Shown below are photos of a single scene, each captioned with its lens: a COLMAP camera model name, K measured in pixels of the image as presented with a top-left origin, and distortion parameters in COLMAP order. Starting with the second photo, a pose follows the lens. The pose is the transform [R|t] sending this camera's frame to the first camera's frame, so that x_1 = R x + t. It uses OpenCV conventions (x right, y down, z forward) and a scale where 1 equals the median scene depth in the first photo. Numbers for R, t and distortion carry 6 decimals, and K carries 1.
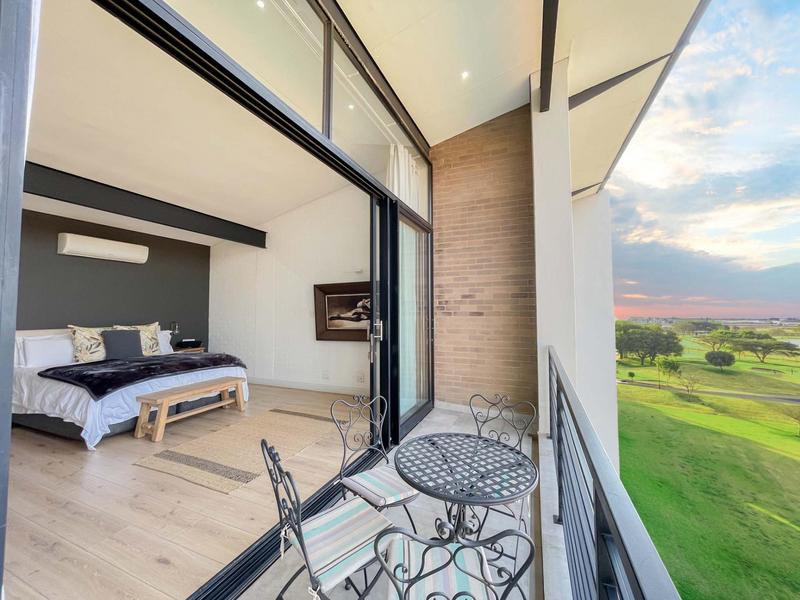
lens RADIAL K [[320.4, 0, 397.9], [0, 320.4, 295.6], [0, 0, 1]] dist [-0.003567, 0.000218]
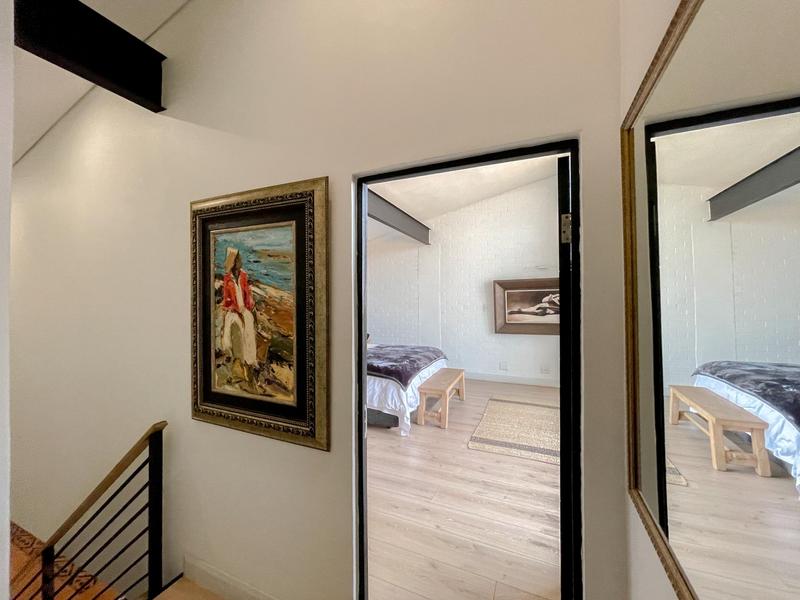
lens RADIAL K [[320.4, 0, 395.7], [0, 320.4, 299.0], [0, 0, 1]] dist [-0.003567, 0.000218]
pose [[0.999765, 0.000860, -0.021653, -0.640125], [0.000079, 0.999060, 0.043355, -0.021067], [0.021670, -0.043346, 0.998825, -0.049936]]
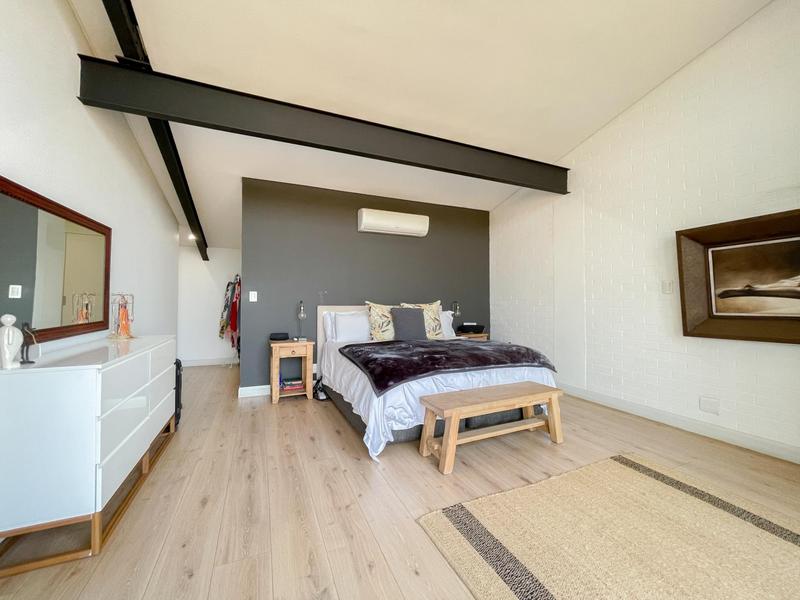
lens RADIAL K [[320.4, 0, 399.3], [0, 320.4, 299.9], [0, 0, 1]] dist [-0.003567, 0.000218]
pose [[0.723401, -0.000737, -0.690427, -0.264574], [0.031067, 0.999021, 0.031484, 0.056077], [0.689729, -0.044225, 0.722716, 0.340238]]
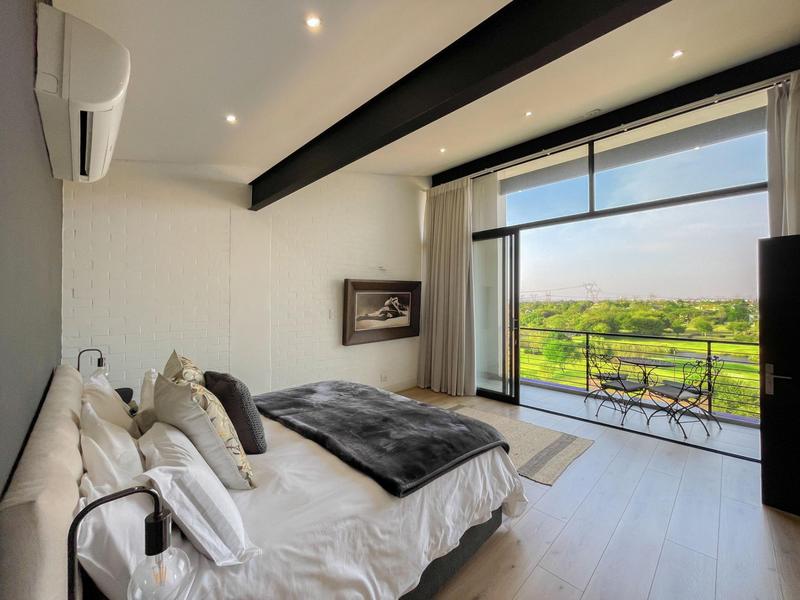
lens RADIAL K [[320.4, 0, 396.2], [0, 320.4, 294.1], [0, 0, 1]] dist [-0.003567, 0.000218]
pose [[0.391977, 0.023794, 0.919667, -1.120337], [-0.050949, 0.998693, -0.004124, 0.003011], [-0.918563, -0.045239, 0.392677, 0.646331]]
